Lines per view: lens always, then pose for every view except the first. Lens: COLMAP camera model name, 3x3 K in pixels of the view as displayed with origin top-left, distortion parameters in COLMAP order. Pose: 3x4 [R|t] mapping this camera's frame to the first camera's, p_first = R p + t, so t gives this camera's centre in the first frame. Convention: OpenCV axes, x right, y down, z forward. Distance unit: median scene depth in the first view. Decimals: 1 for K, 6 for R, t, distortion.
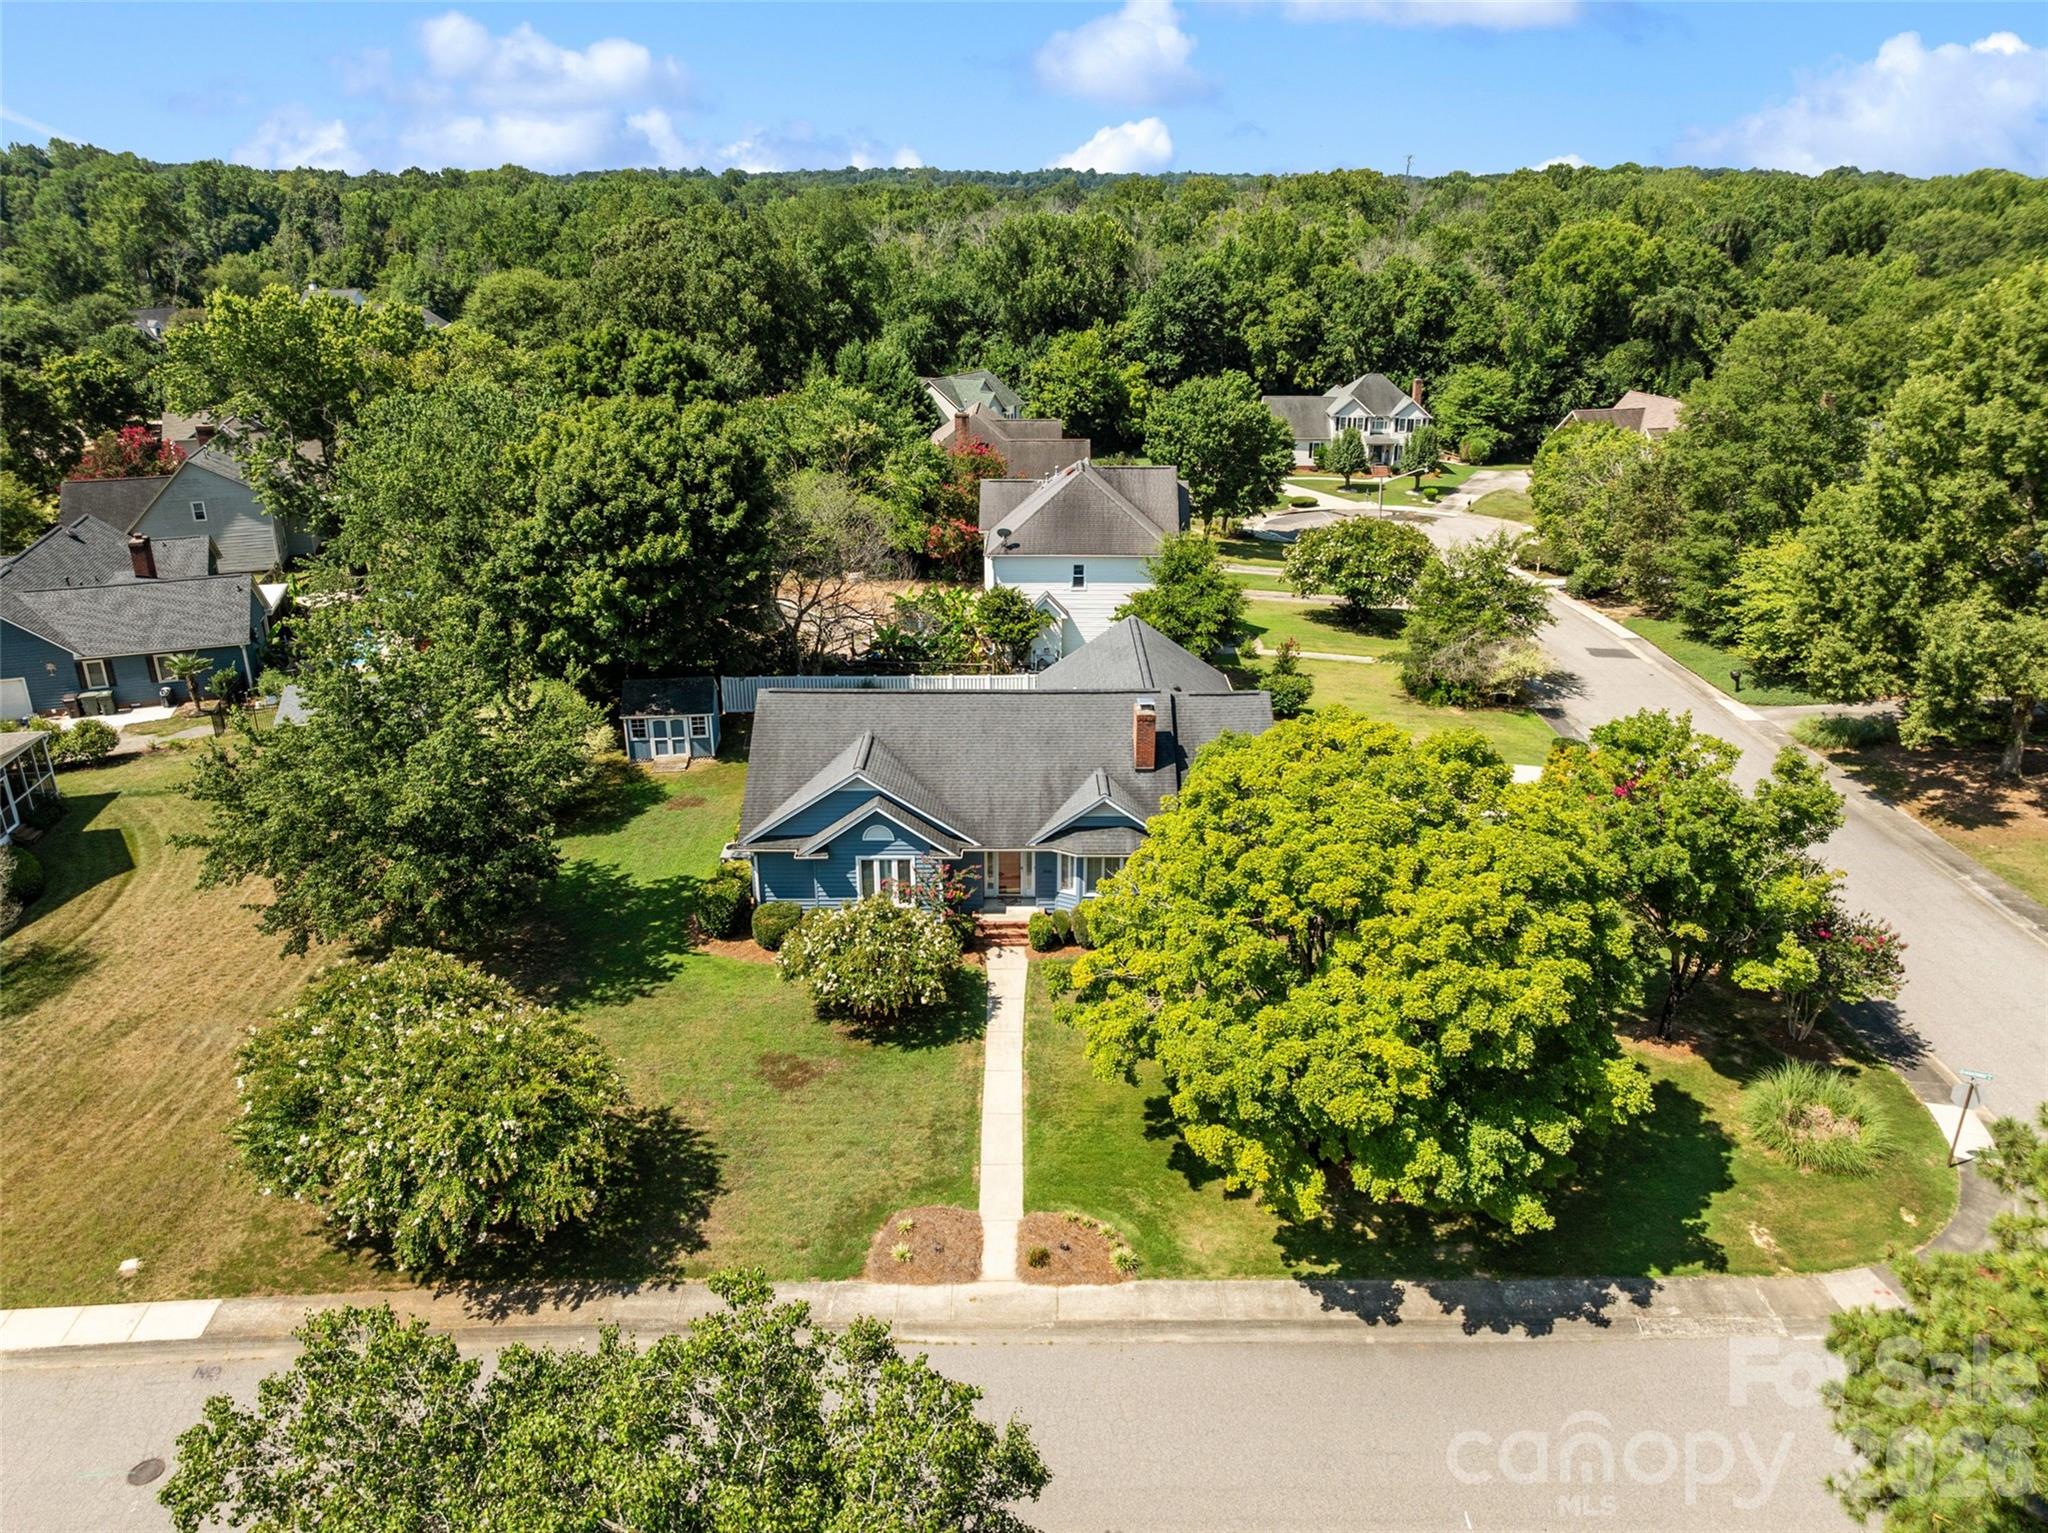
lens RADIAL K [[1443.9, 0, 1024.2], [0, 1443.9, 759.4], [0, 0, 1]] dist [-0.049782, 0.014010]
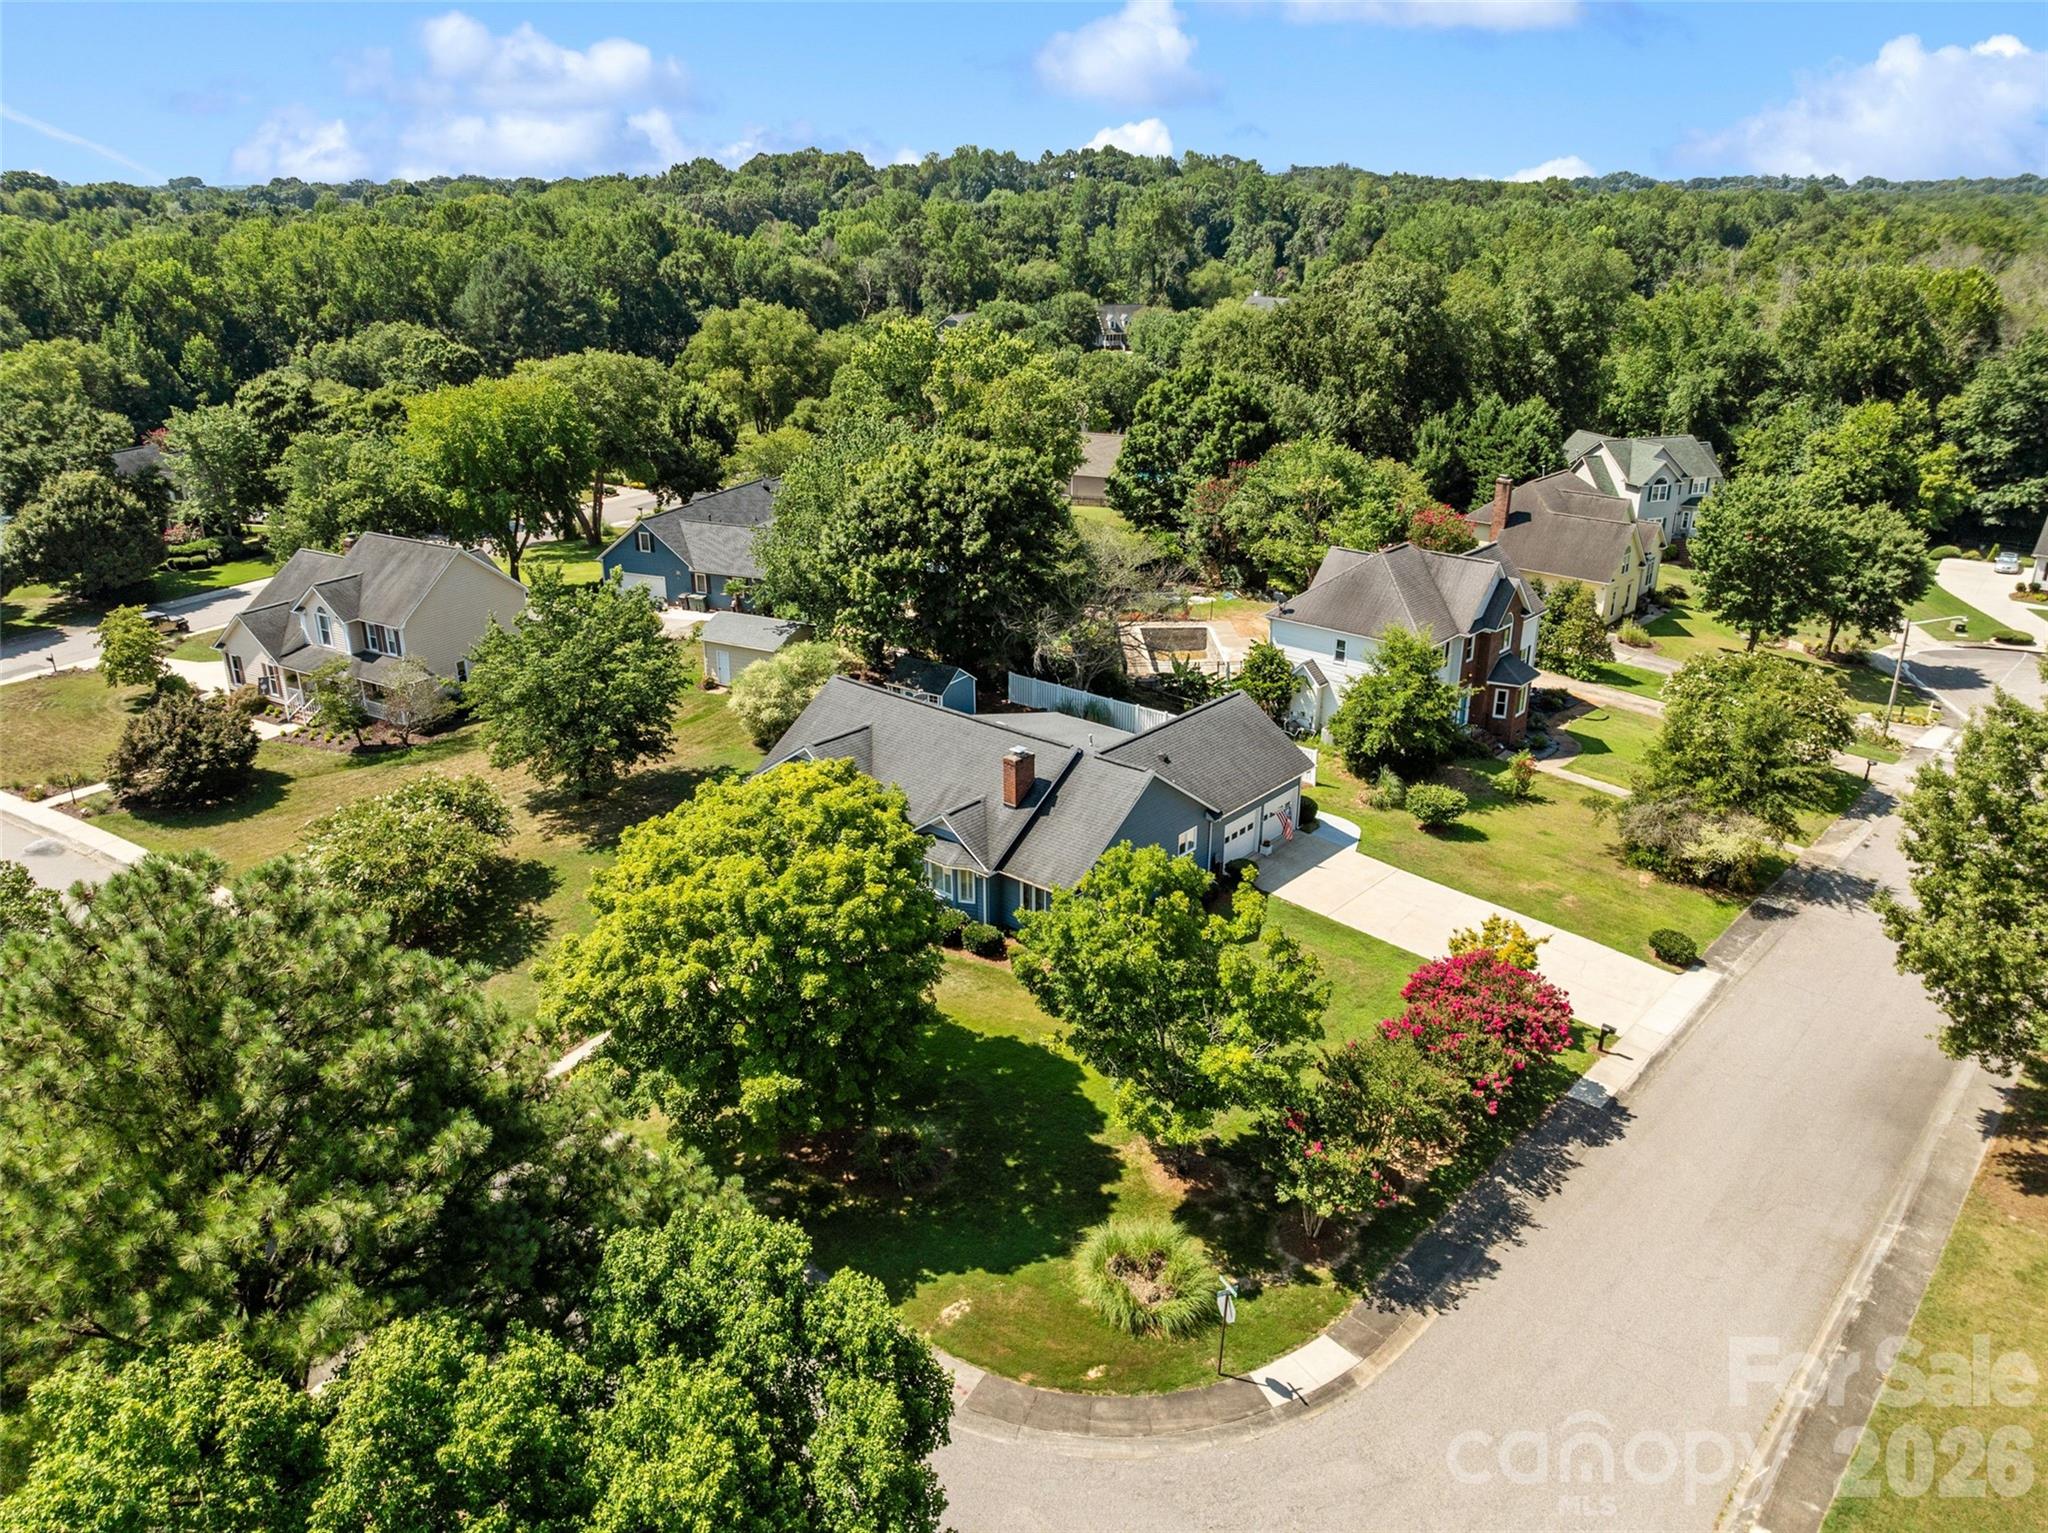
lens RADIAL K [[1443.9, 0, 1024.4], [0, 1443.9, 745.9], [0, 0, 1]] dist [-0.049782, 0.014010]
pose [[0.755596, 0.233462, -0.612021, 0.224815], [-0.238361, 0.968270, 0.075079, -0.036532], [0.610130, 0.089153, 0.787270, 0.021200]]
